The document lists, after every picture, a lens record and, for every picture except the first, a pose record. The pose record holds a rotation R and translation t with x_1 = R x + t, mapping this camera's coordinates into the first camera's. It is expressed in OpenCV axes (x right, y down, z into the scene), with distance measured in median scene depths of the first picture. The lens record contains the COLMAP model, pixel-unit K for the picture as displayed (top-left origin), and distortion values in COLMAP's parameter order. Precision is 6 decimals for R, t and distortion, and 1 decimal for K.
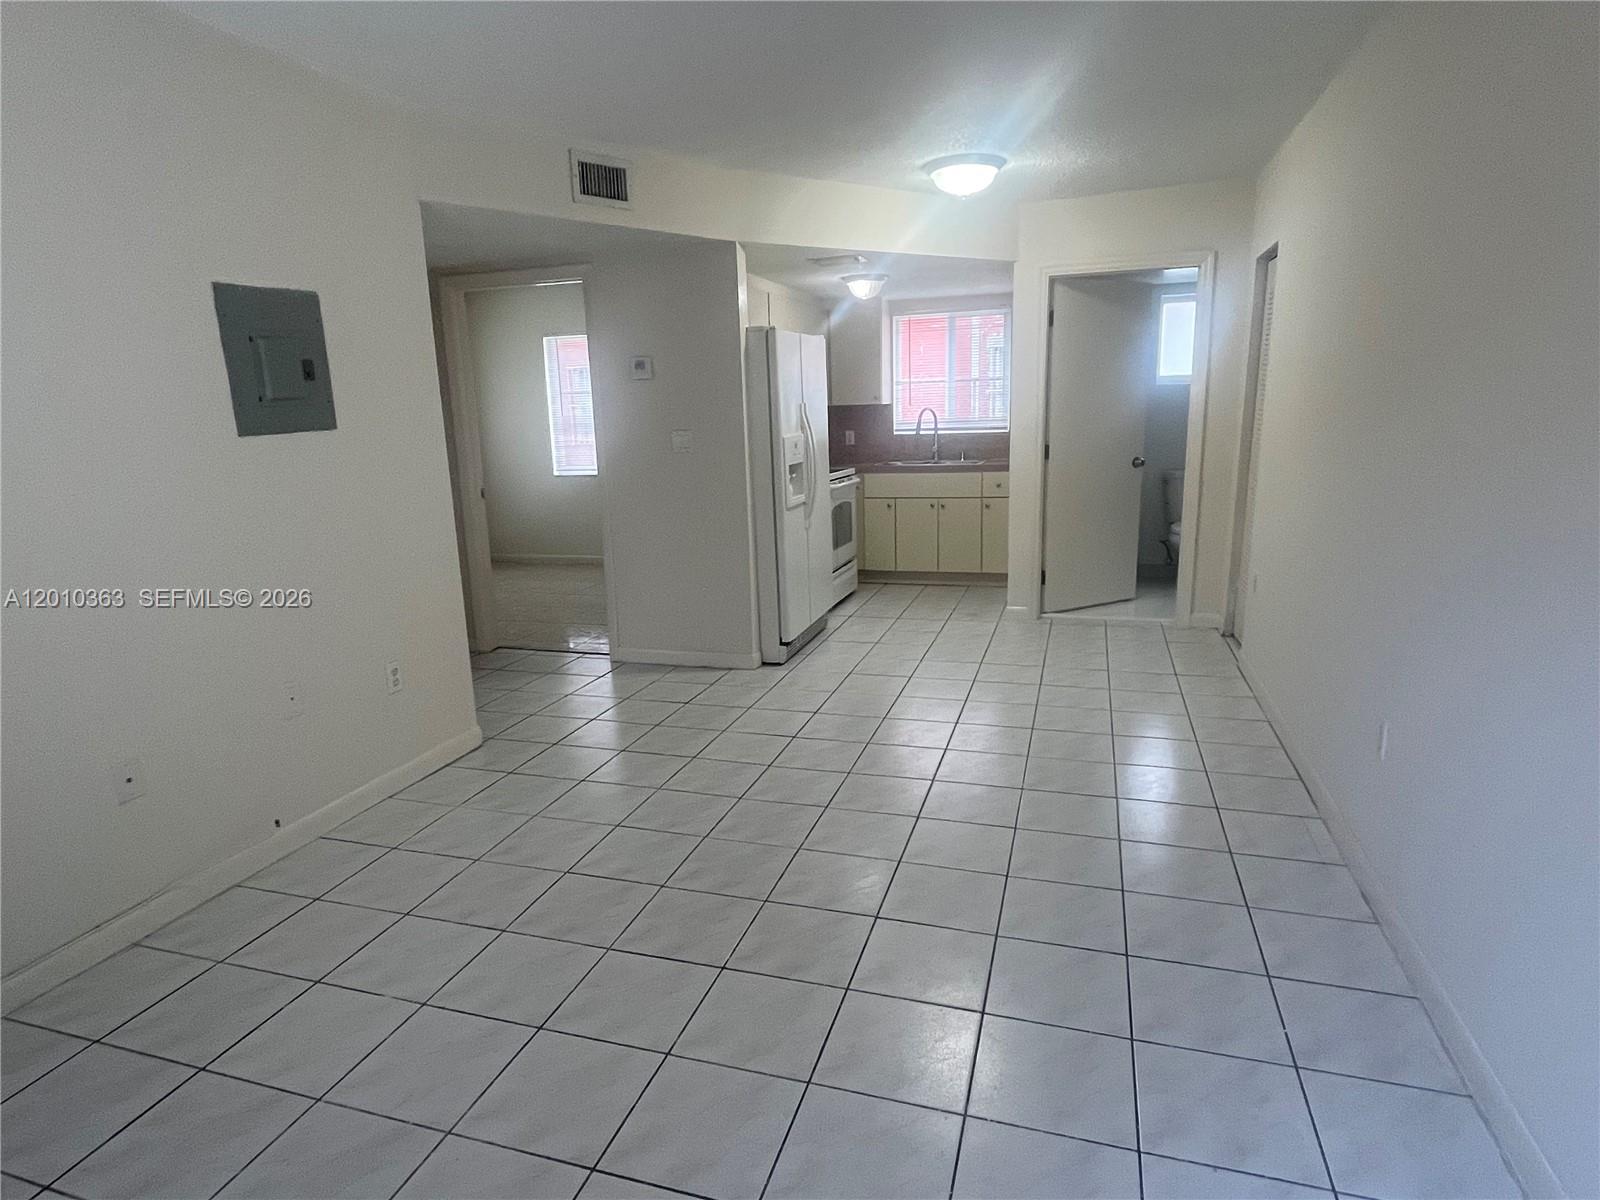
lens RADIAL K [[890.5, 0, 800.7], [0, 890.5, 601.1], [0, 0, 1]] dist [0.003409, 0.000155]
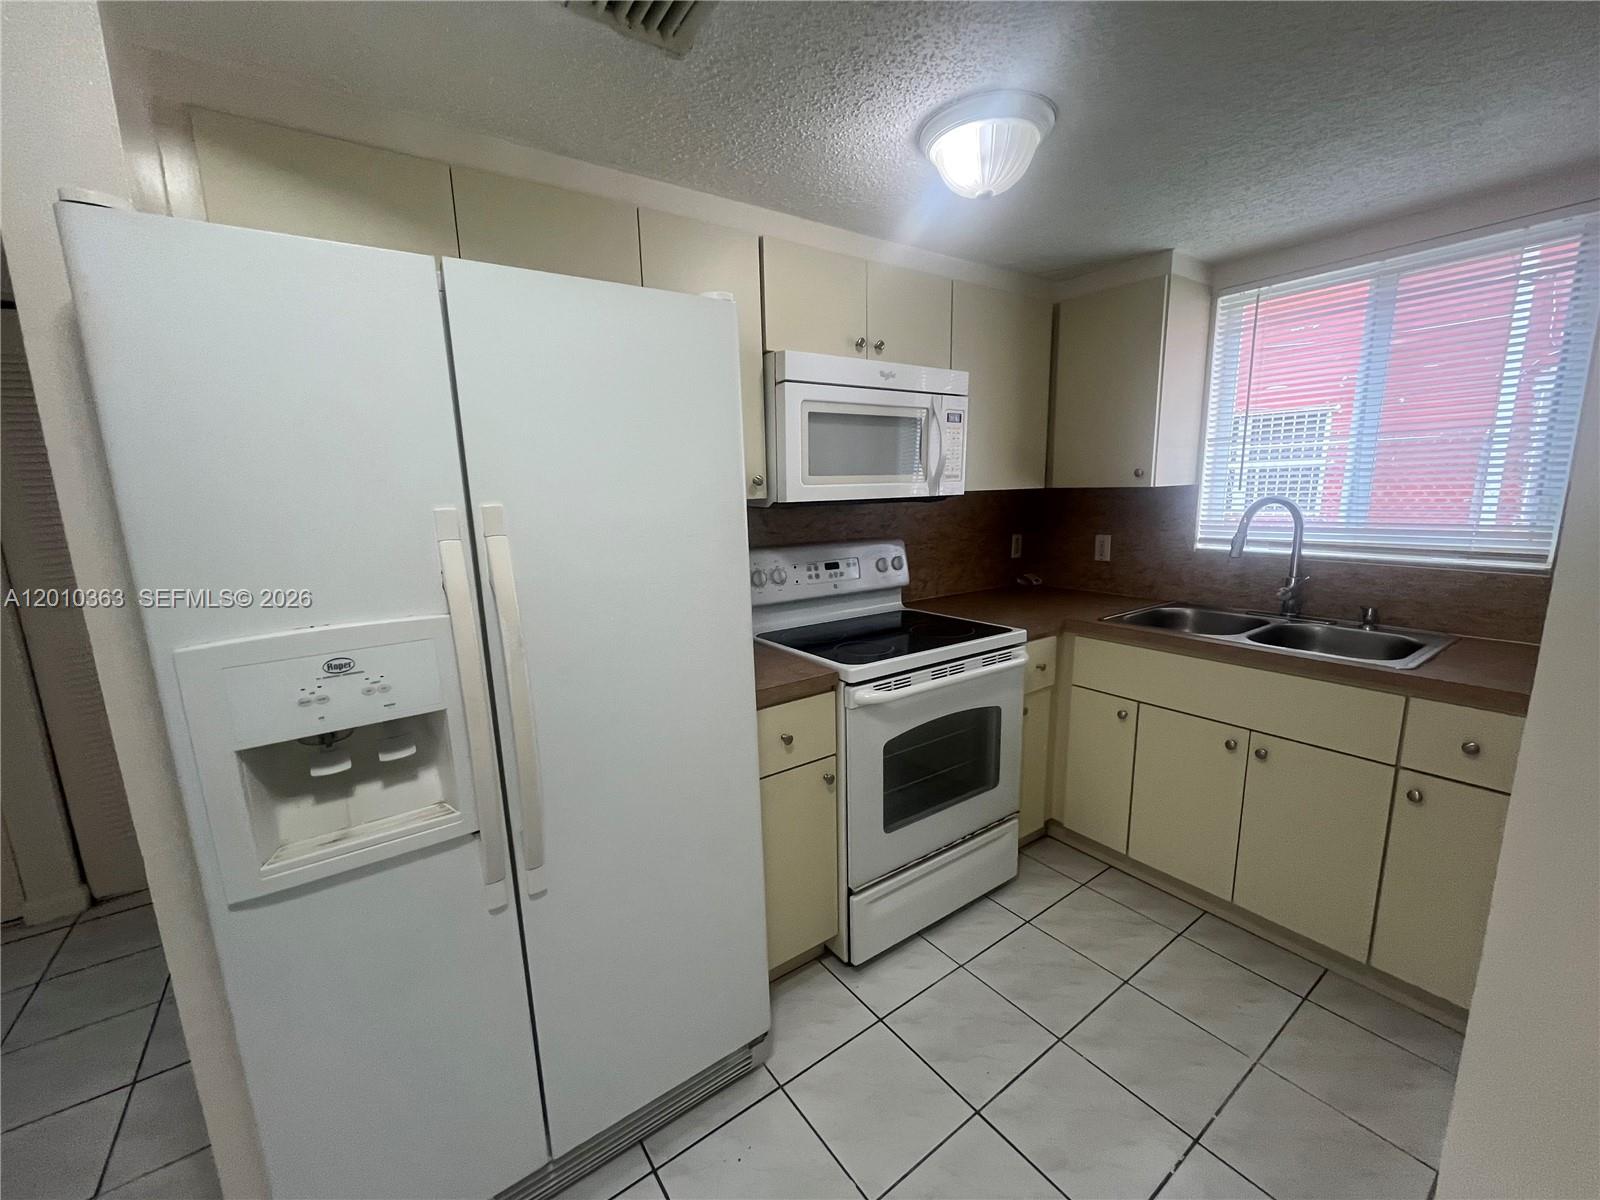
lens RADIAL K [[643.0, 0, 795.8], [0, 643.0, 596.6], [0, 0, 1]] dist [0.010670, 0.000147]
pose [[0.788817, 0.102151, -0.606080, 0.160625], [-0.120505, 0.992657, 0.010468, -0.149785], [0.602699, 0.064779, 0.795335, 0.642309]]
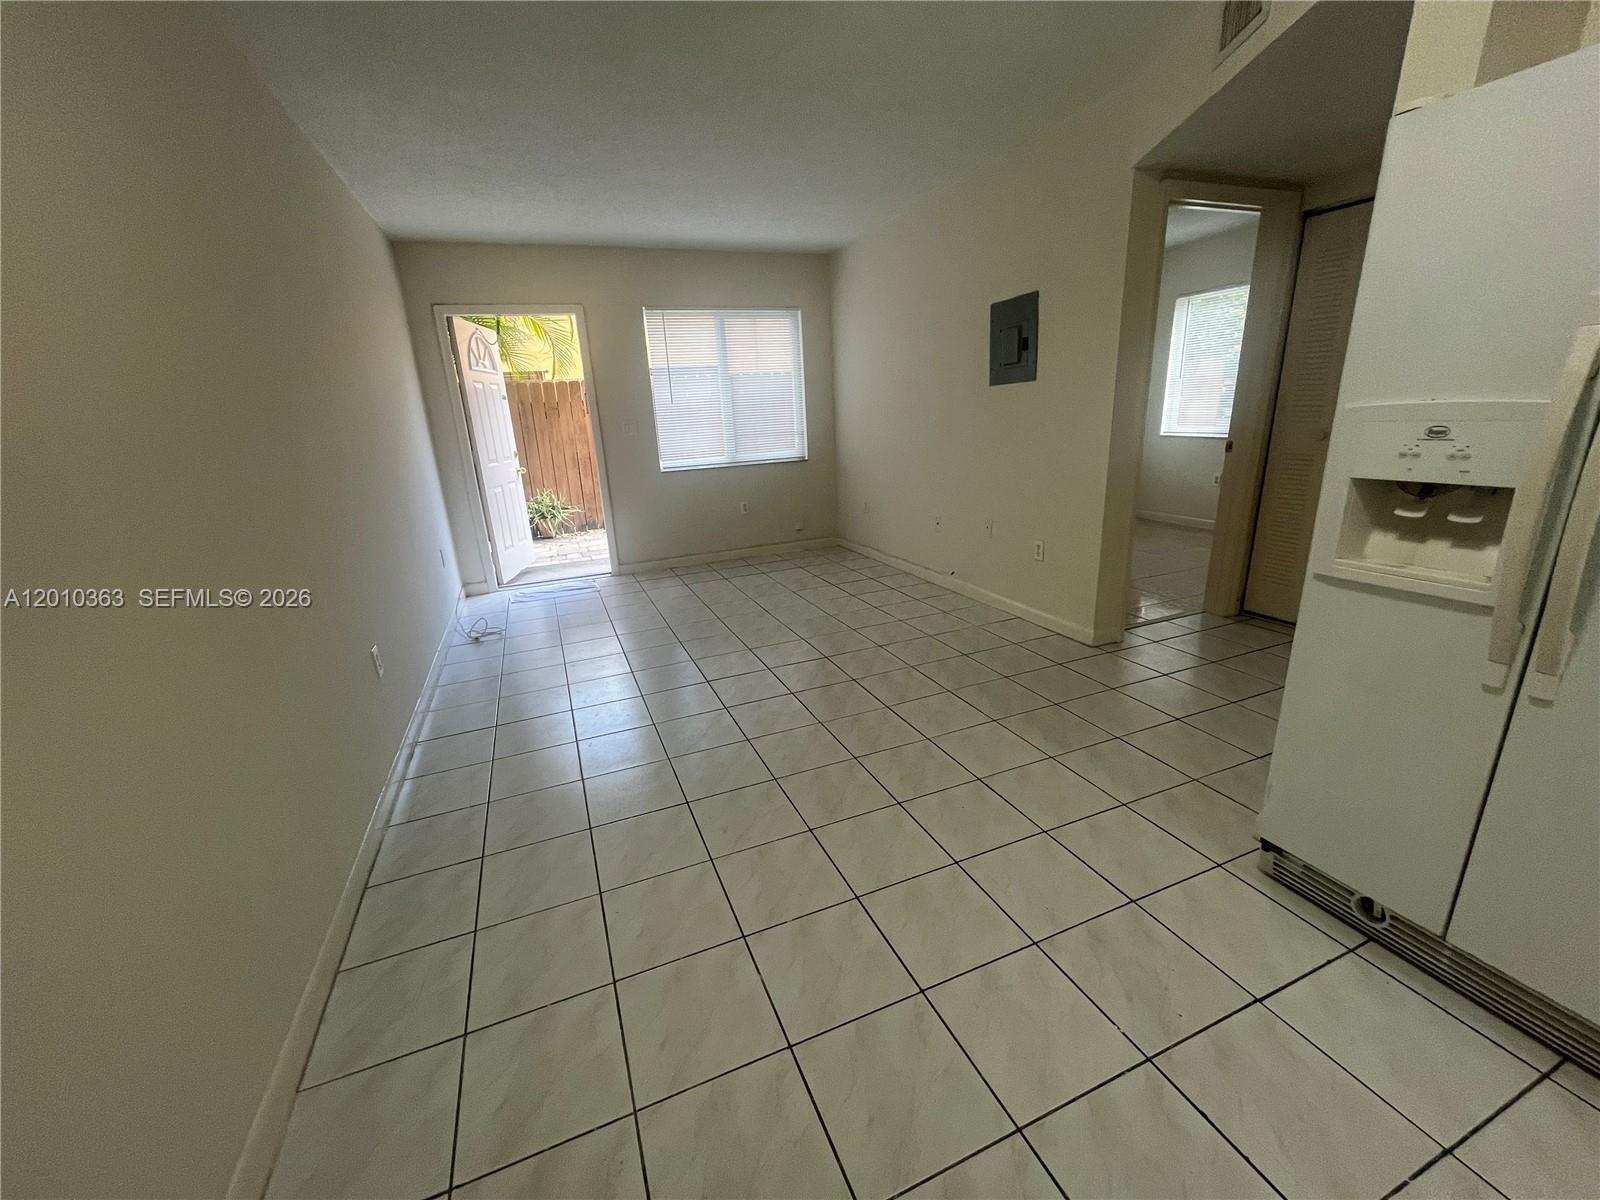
lens RADIAL K [[643.0, 0, 801.2], [0, 643.0, 612.0], [0, 0, 1]] dist [0.010670, 0.000147]
pose [[-0.762109, 0.264158, -0.591109, 0.251652], [-0.065492, 0.876847, 0.476287, -0.152505], [0.644127, 0.401696, -0.650953, 0.713005]]
